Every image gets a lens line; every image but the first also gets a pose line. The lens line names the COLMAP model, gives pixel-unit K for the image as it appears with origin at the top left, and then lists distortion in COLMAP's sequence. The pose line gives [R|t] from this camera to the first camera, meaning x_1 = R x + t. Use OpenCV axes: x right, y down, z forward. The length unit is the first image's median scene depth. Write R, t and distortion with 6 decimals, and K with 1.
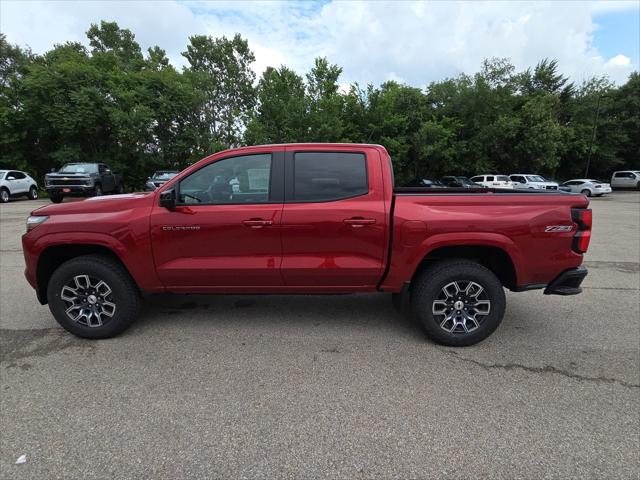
lens RADIAL K [[327.6, 0, 317.4], [0, 327.6, 239.7], [0, 0, 1]] dist [-0.000245, 0.000301]
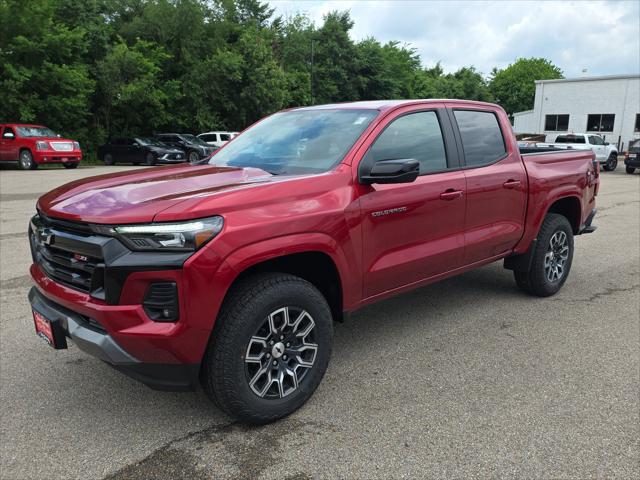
lens RADIAL K [[523.4, 0, 322.1], [0, 523.4, 231.7], [0, 0, 1]] dist [0.146554, -0.189753]
pose [[0.706403, -0.133100, 0.695183, -0.154831], [0.138179, 0.989195, 0.048983, -0.007797], [-0.694192, 0.061458, 0.717162, 0.030648]]
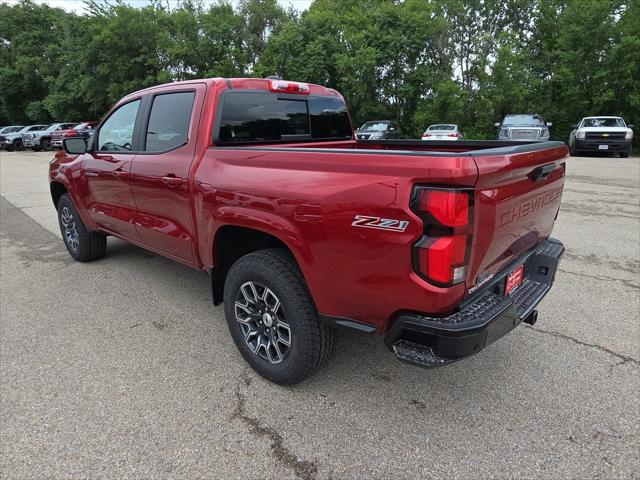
lens RADIAL K [[394.2, 0, 315.3], [0, 394.2, 241.7], [0, 0, 1]] dist [0.002311, 0.001755]
pose [[0.754561, 0.170512, -0.633691, 0.115577], [-0.111822, 0.984939, 0.131875, -0.008182], [0.646633, -0.028647, 0.762263, 0.054454]]
